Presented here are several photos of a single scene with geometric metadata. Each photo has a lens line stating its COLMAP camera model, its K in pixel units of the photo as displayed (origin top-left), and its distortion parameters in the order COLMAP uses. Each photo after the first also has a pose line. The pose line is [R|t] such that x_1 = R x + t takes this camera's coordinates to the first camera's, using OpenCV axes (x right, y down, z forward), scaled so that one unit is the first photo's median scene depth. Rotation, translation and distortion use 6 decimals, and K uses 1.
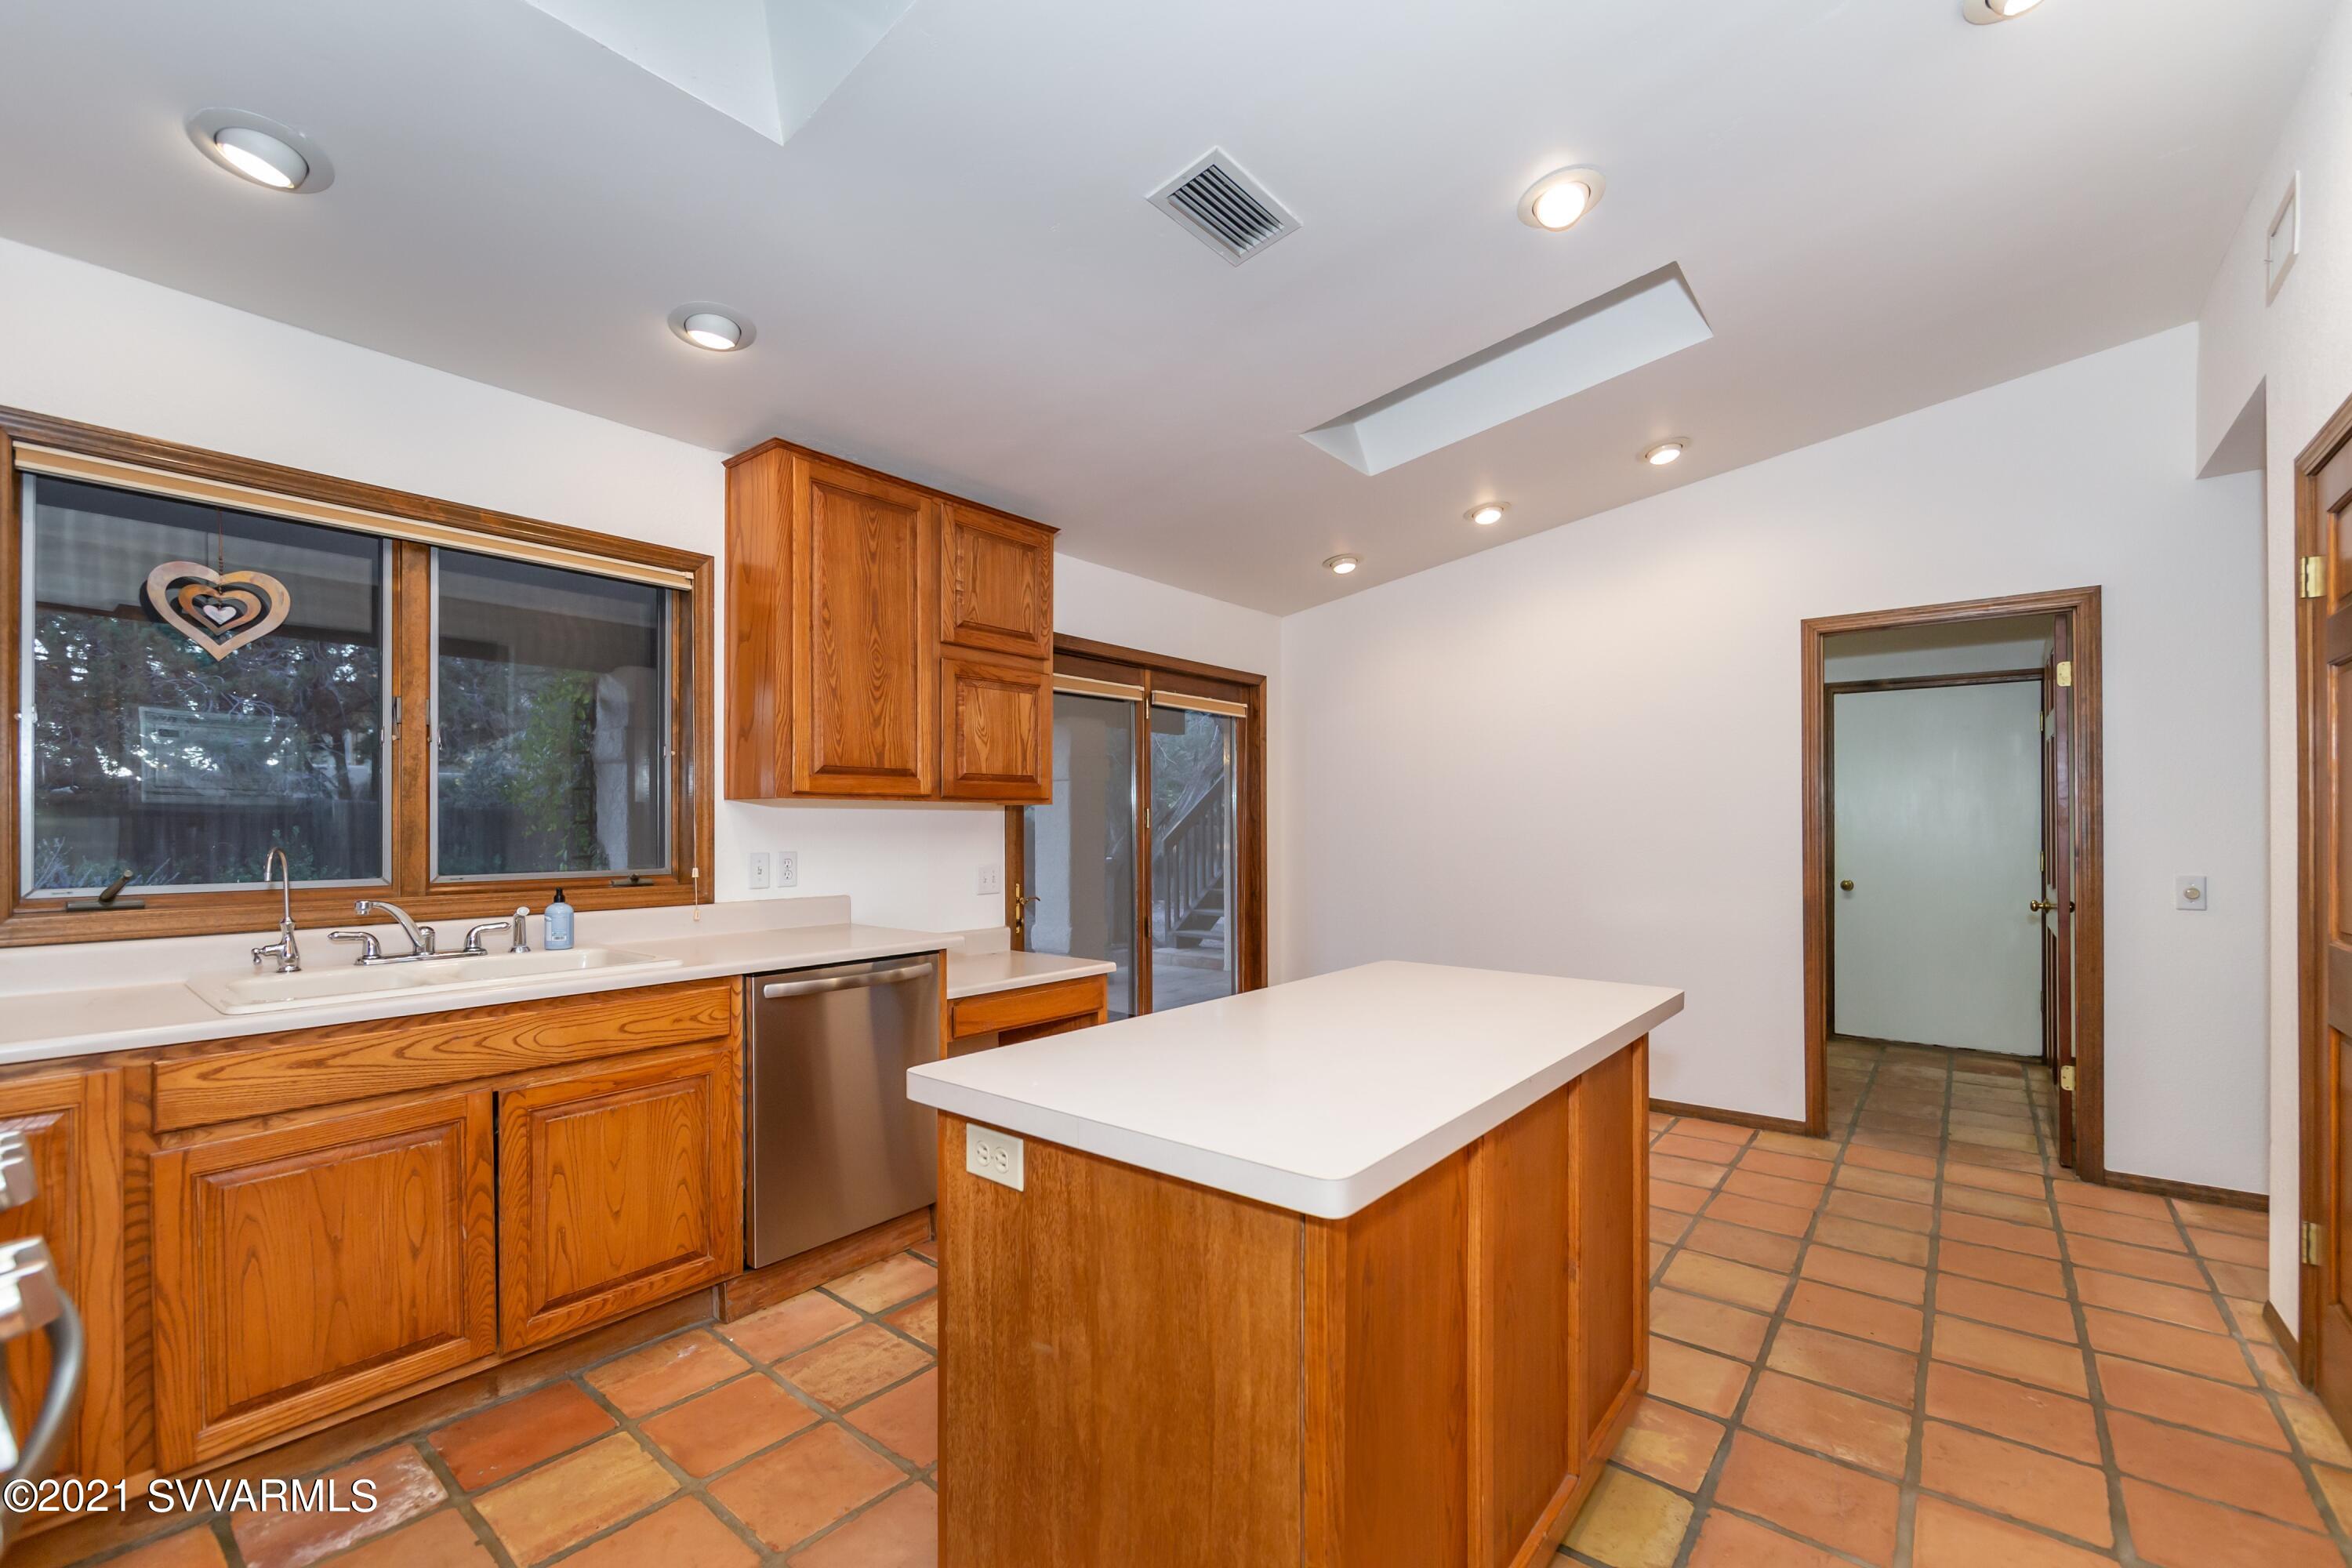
lens RADIAL K [[947.9, 0, 1177.5], [0, 947.9, 829.3], [0, 0, 1]] dist [0.000928, 0.000002]
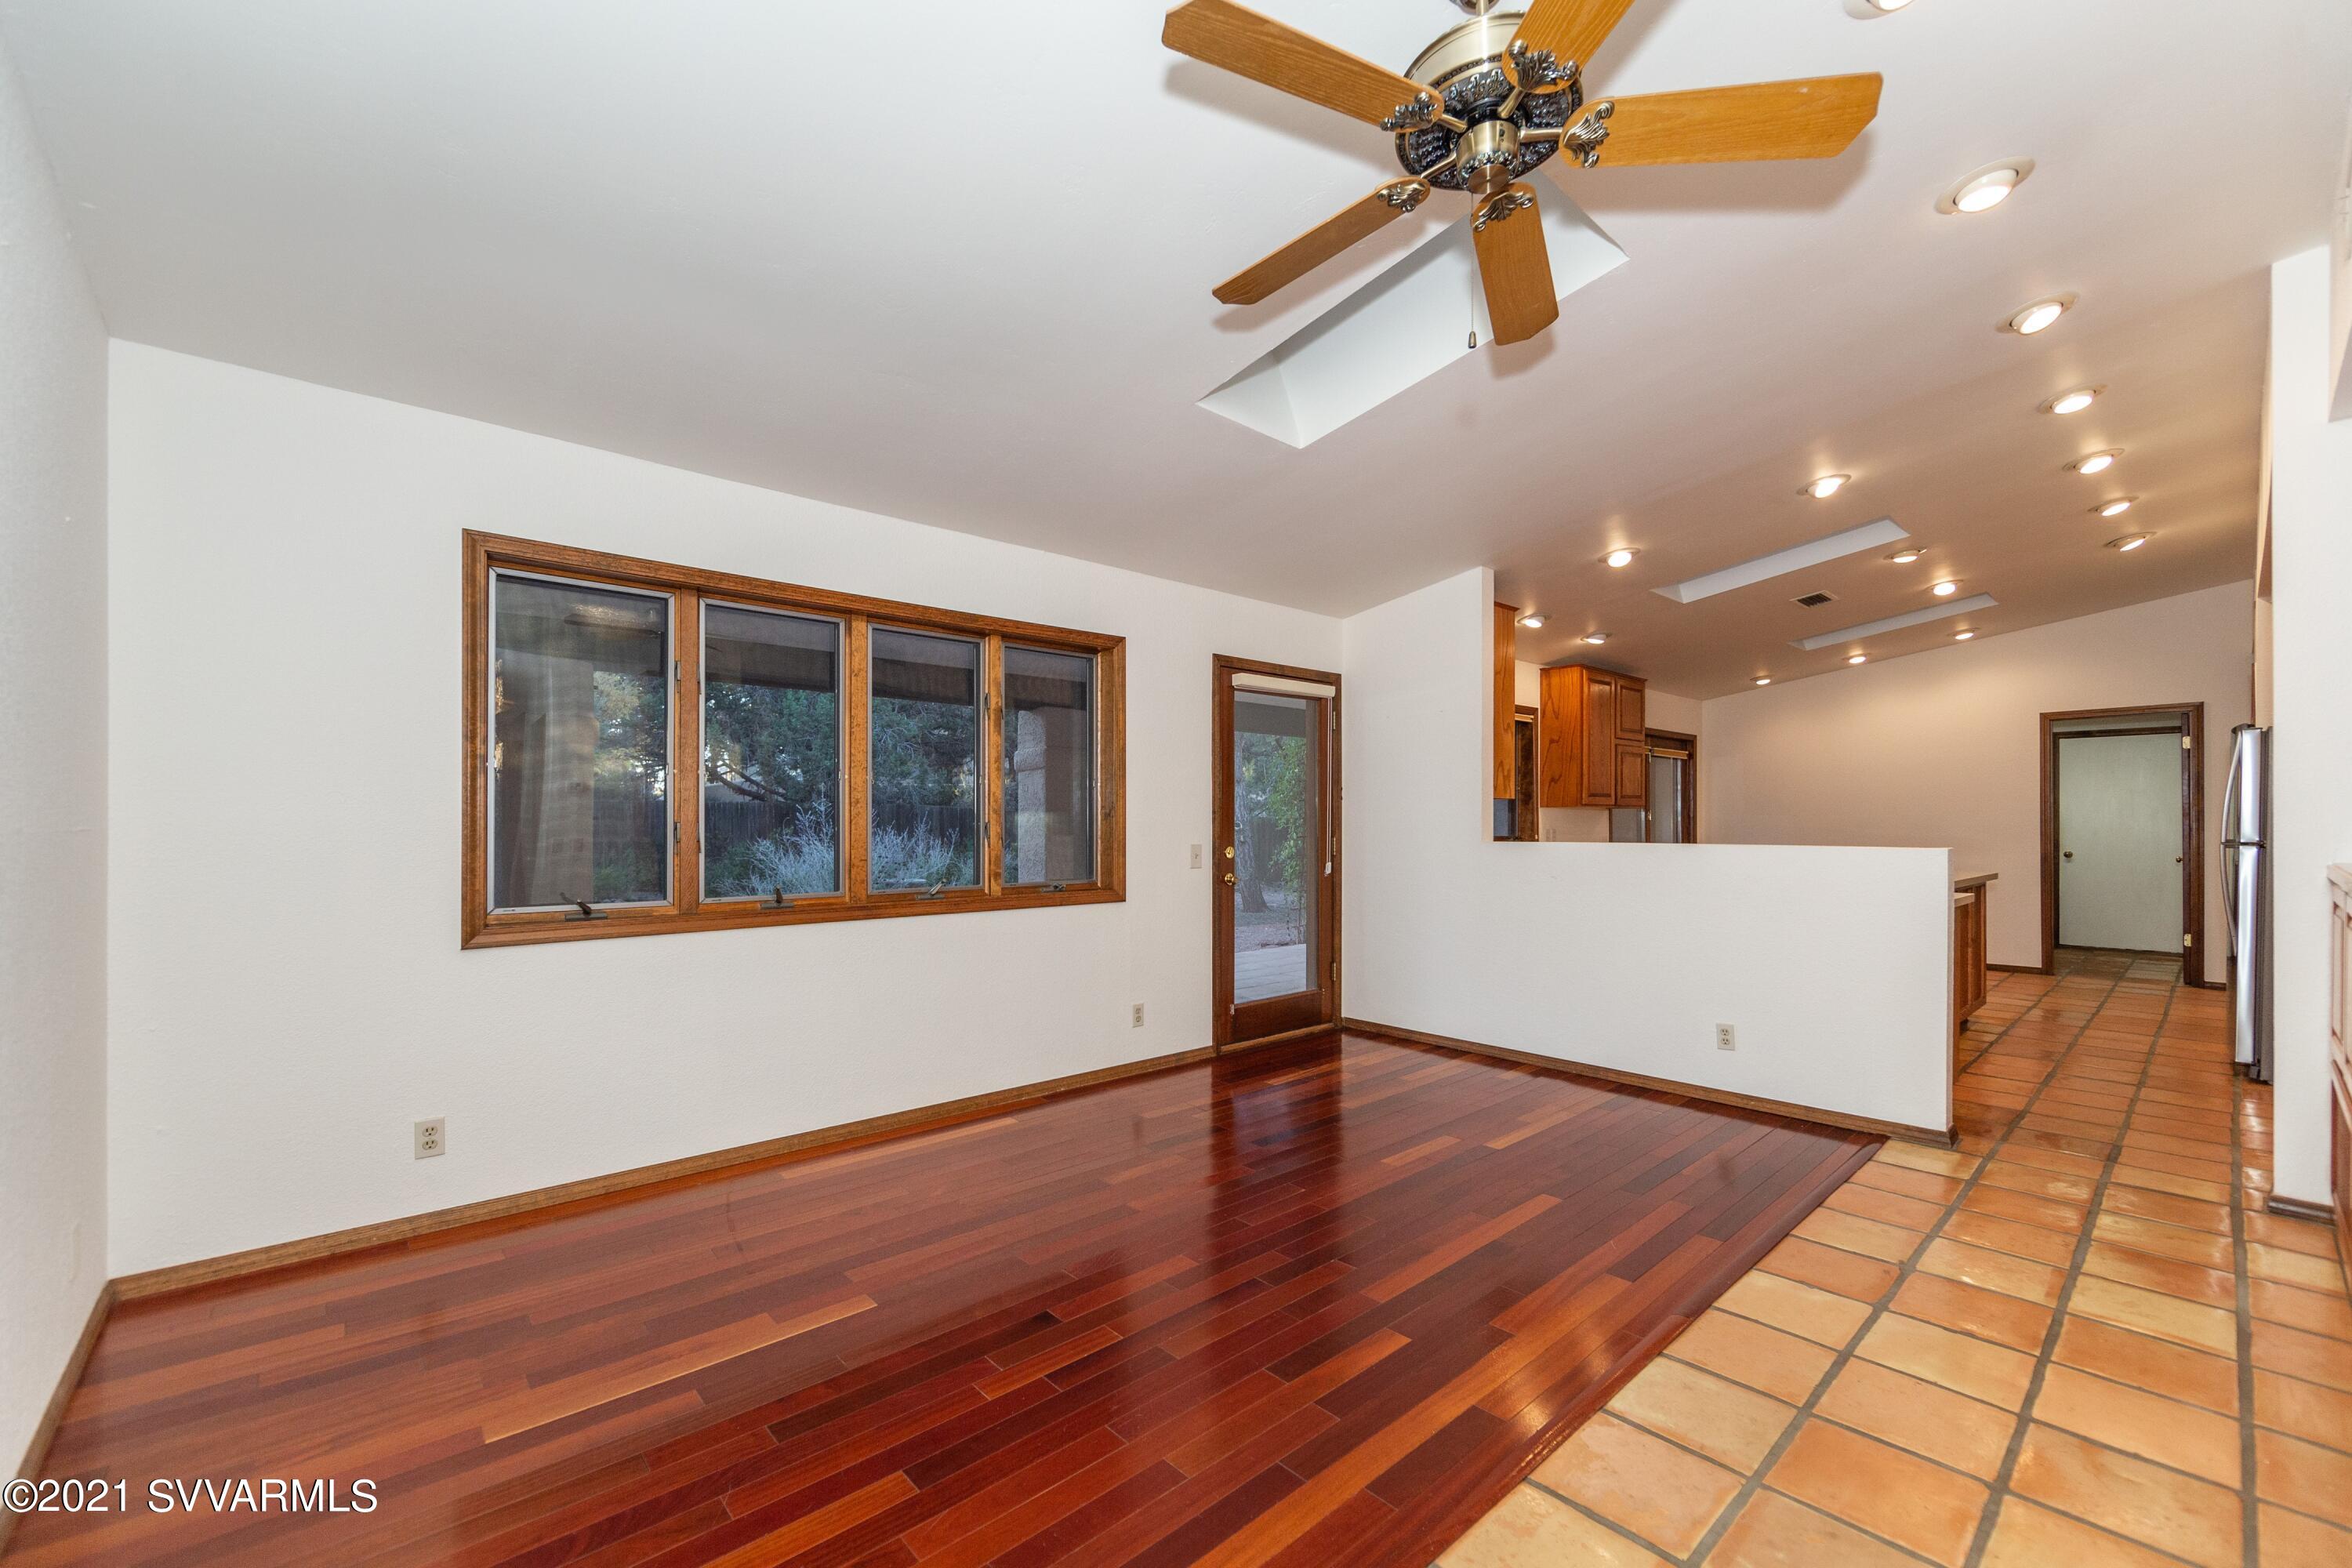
lens RADIAL K [[947.9, 0, 1177.5], [0, 947.9, 829.3], [0, 0, 1]] dist [0.000928, 0.000002]
pose [[0.989093, -0.000934, -0.147289, -0.603832], [0.000886, 1.000000, -0.000392, 0.013900], [0.147289, 0.000258, 0.989093, -0.891192]]
